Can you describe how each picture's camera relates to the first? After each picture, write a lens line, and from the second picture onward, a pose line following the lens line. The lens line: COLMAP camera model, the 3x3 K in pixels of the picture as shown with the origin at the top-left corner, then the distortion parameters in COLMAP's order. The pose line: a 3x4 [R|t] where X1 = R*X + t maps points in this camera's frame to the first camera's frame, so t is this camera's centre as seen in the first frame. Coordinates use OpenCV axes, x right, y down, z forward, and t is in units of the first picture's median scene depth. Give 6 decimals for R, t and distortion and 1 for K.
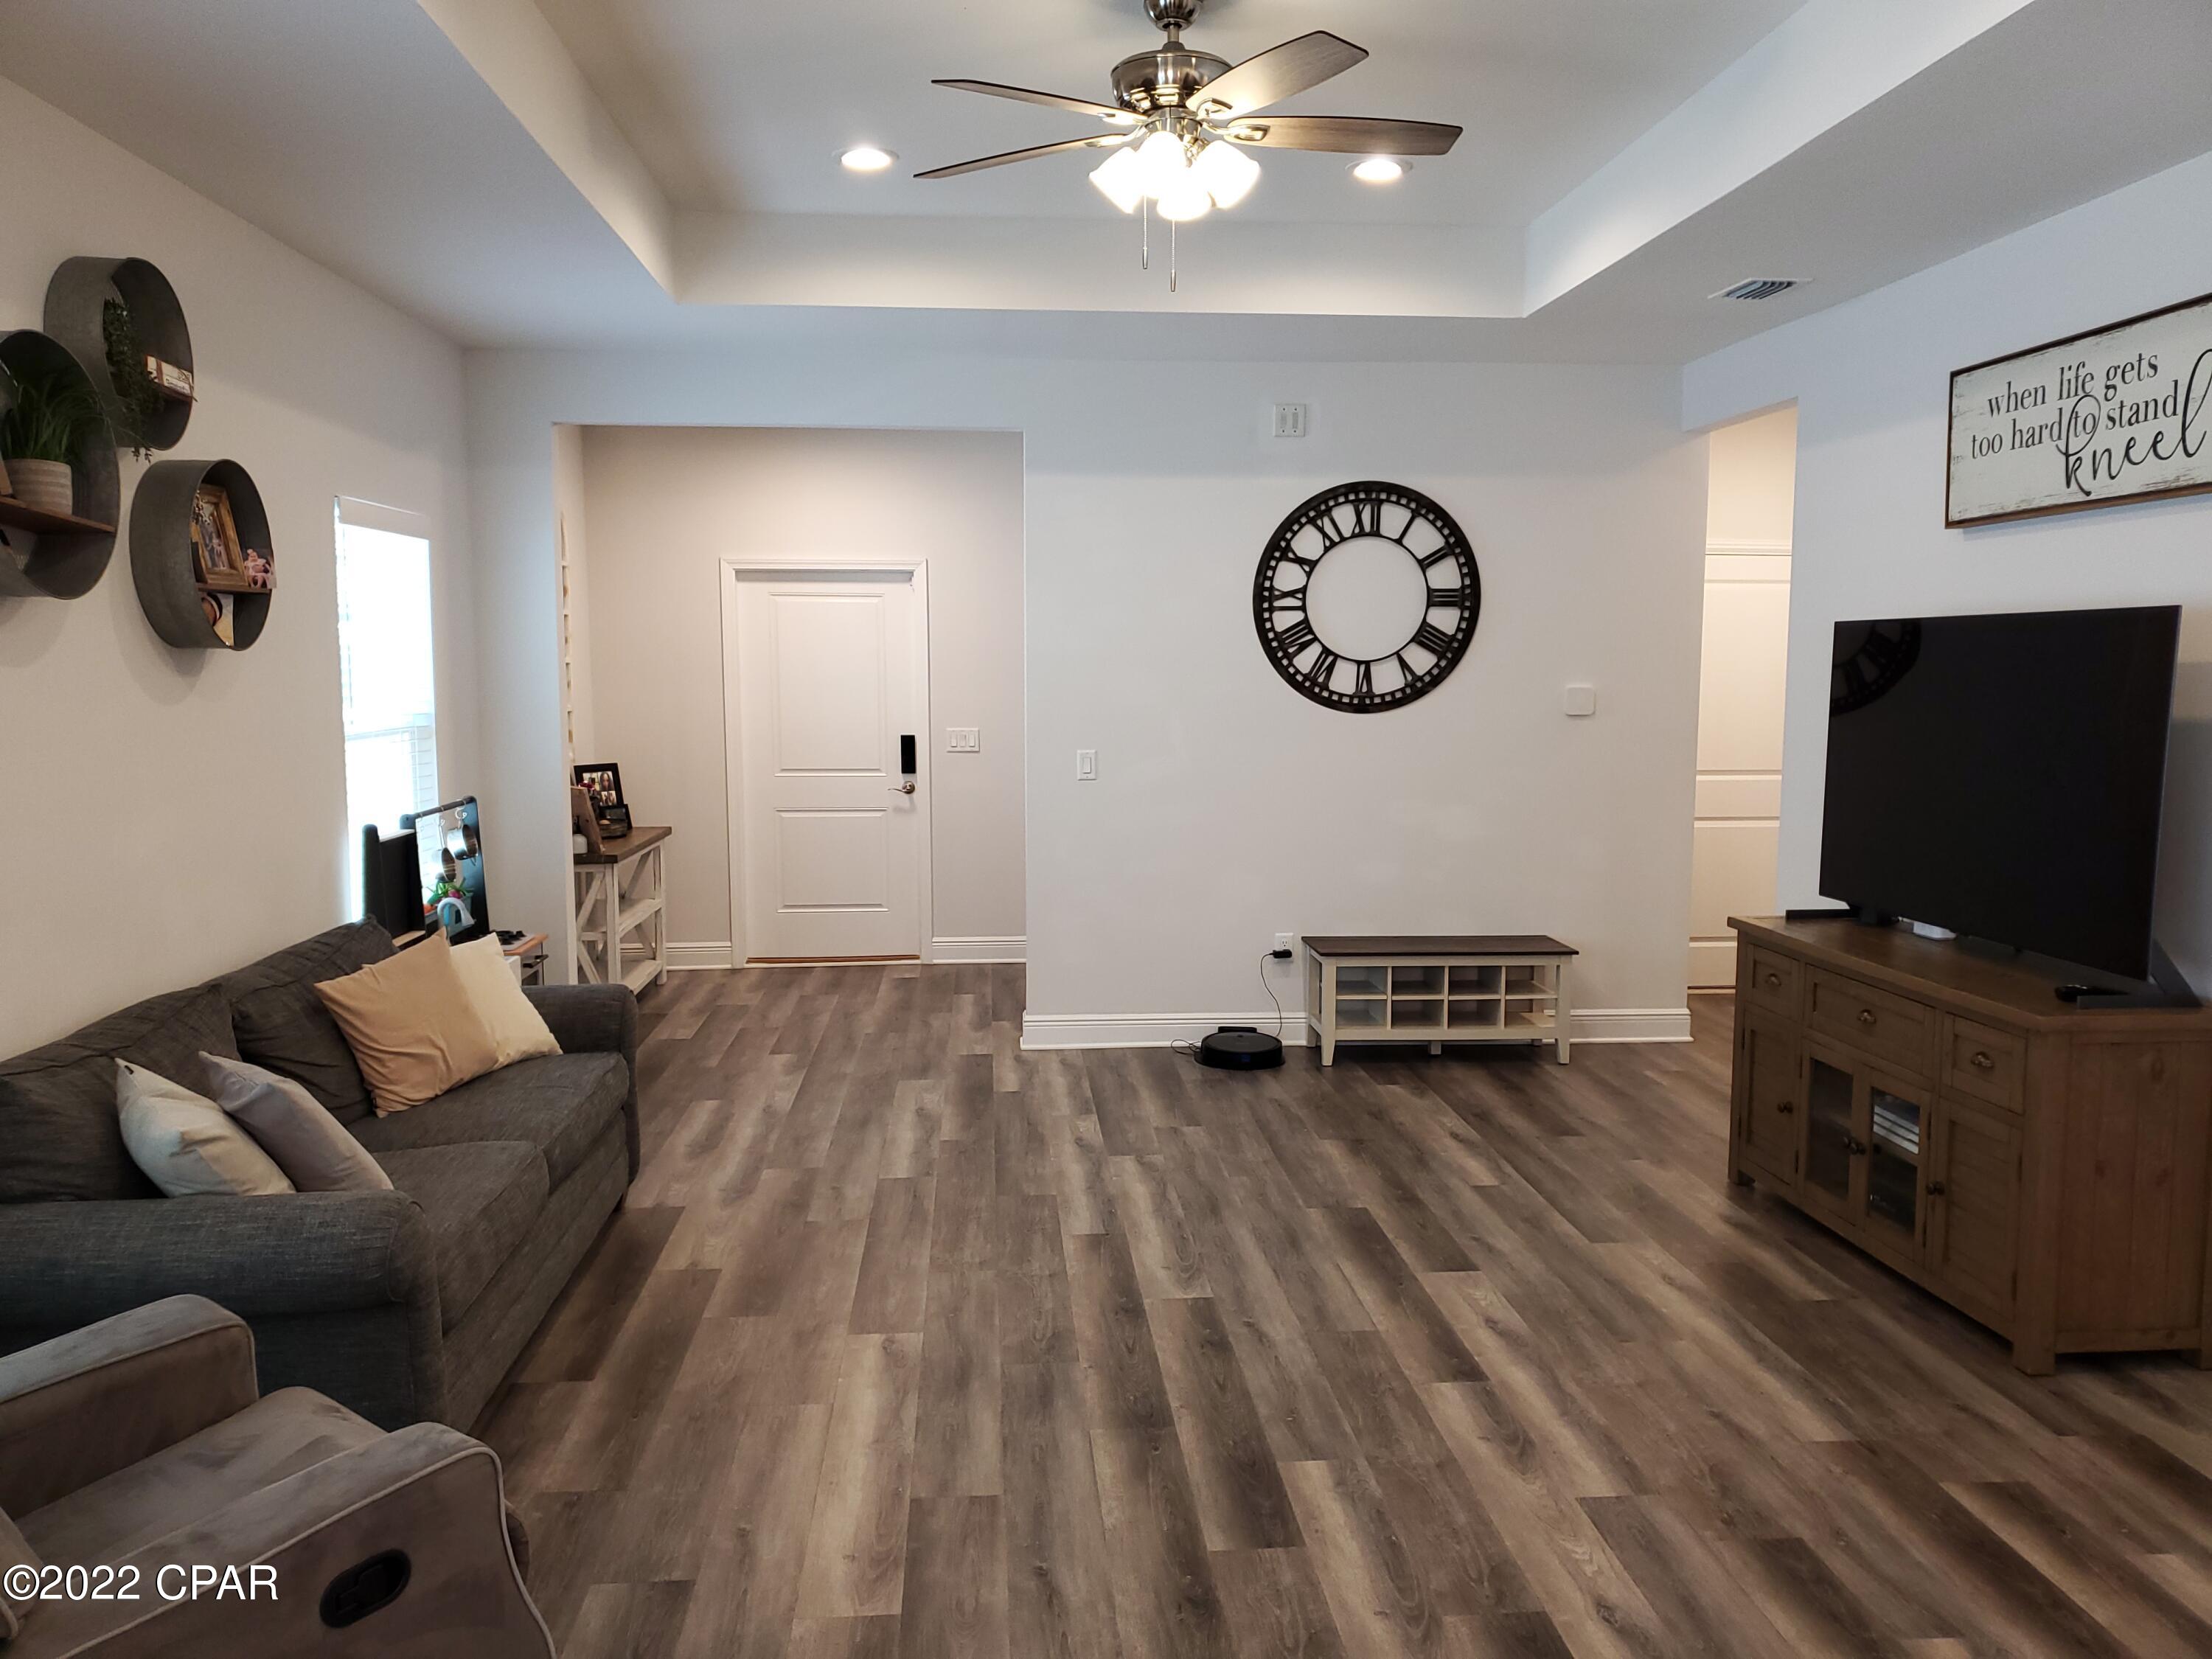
lens RADIAL K [[1735.1, 0, 1107.5], [0, 1735.1, 834.3], [0, 0, 1]] dist [0.147281, -0.248587]
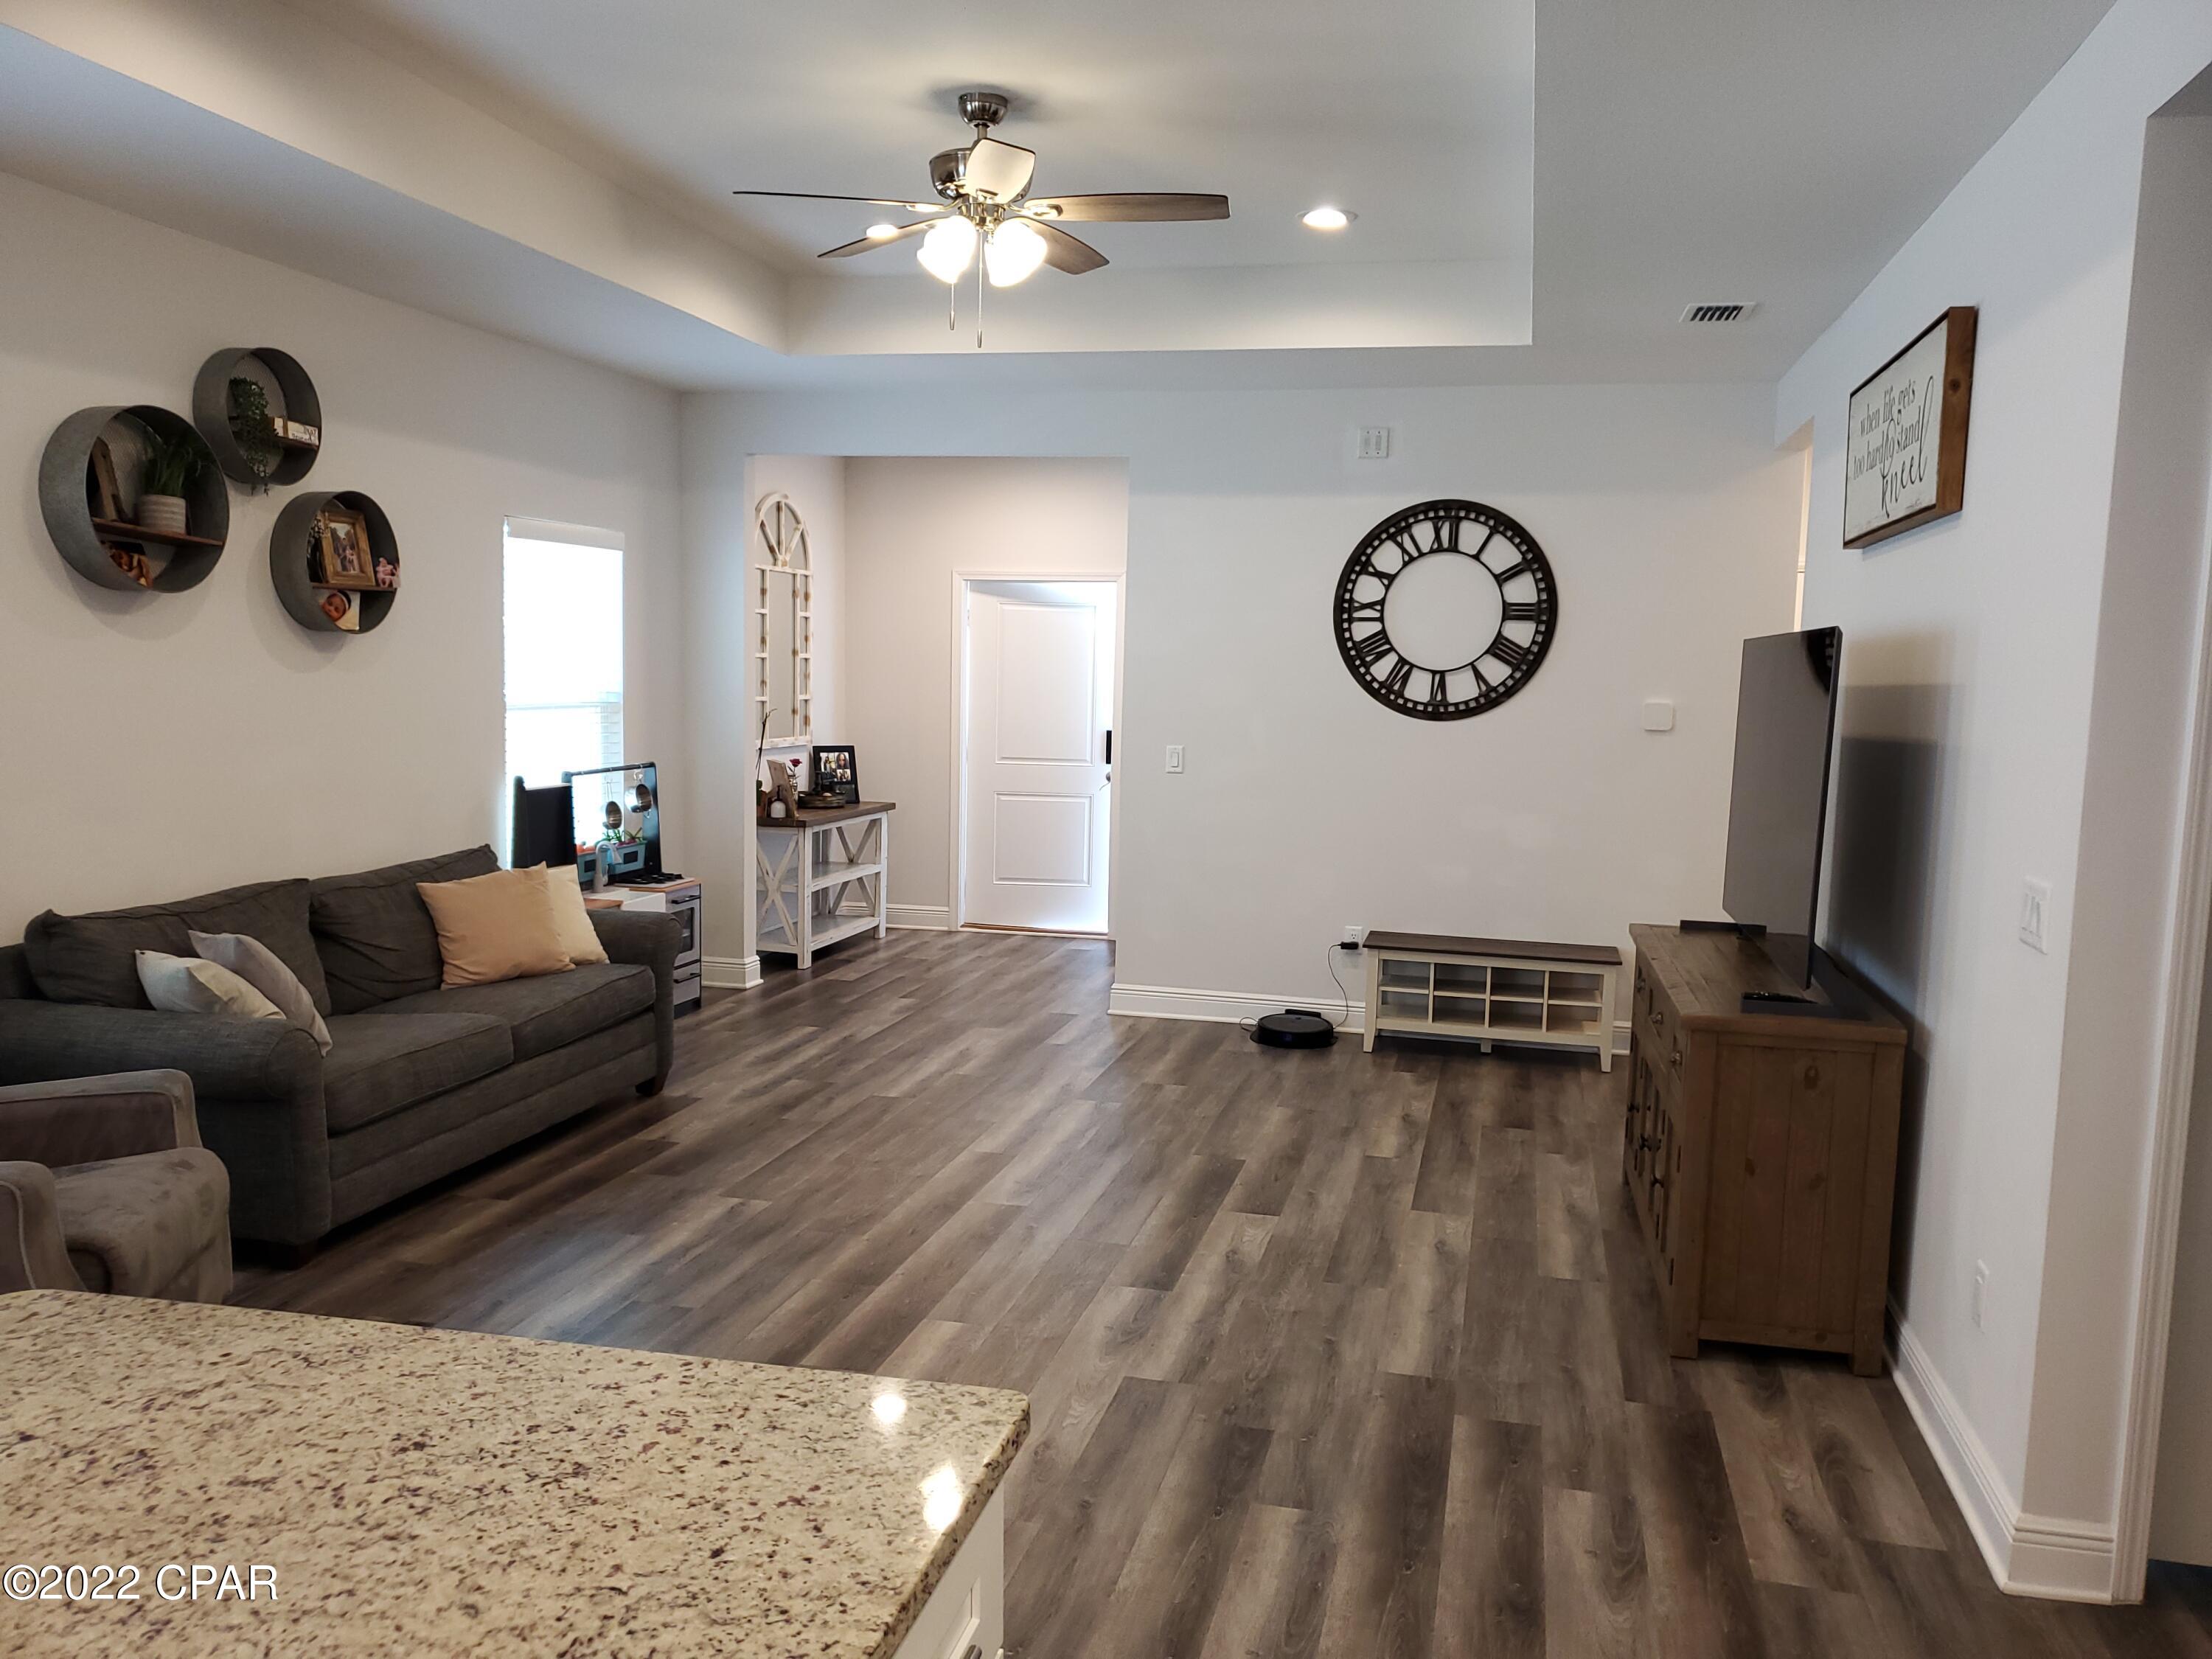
lens RADIAL K [[1738.9, 0, 1106.0], [0, 1738.9, 829.5], [0, 0, 1]] dist [0.157306, -0.318124]
pose [[0.950648, 0.053700, -0.305589, 0.285890], [-0.056687, 0.998392, -0.000905, 0.007928], [0.305049, 0.018183, 0.952163, -0.059254]]
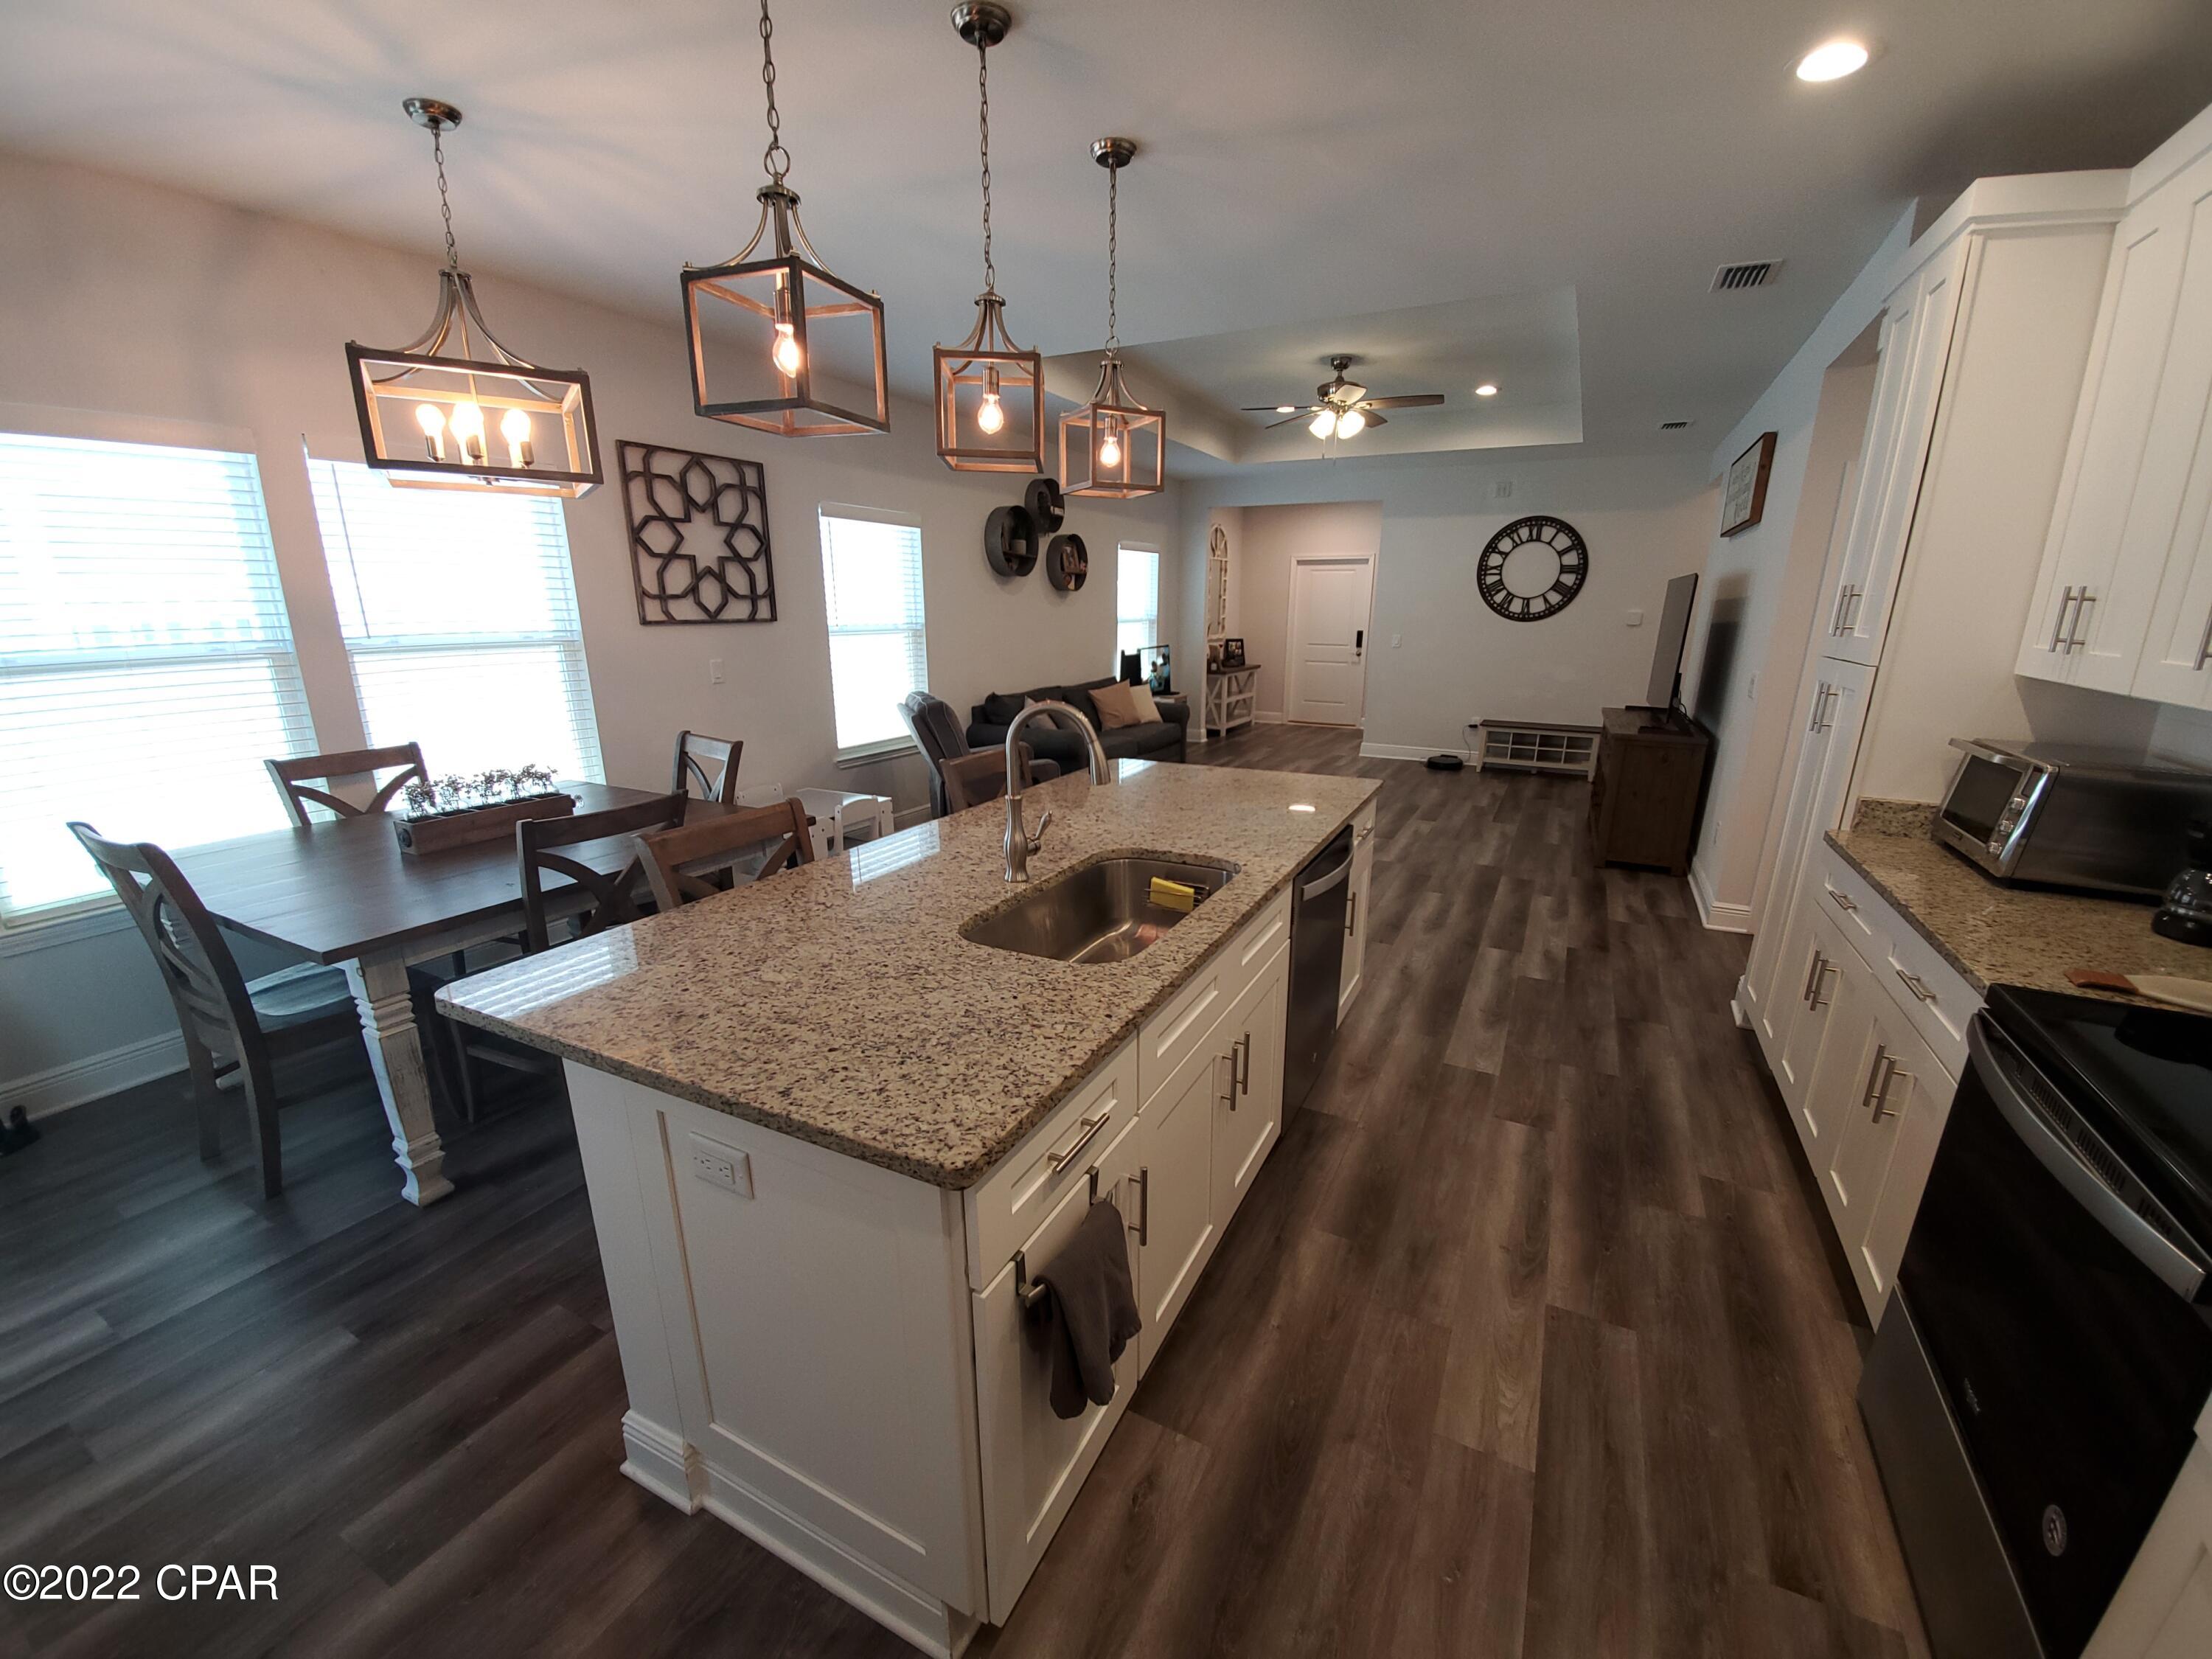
lens RADIAL K [[888.6, 0, 1111.9], [0, 888.6, 852.0], [0, 0, 1]] dist [0.008035, -0.015581]
pose [[0.848368, 0.149605, -0.507828, 0.330117], [-0.060773, 0.980421, 0.187302, 0.041163], [0.525907, -0.128039, 0.840850, -0.305572]]
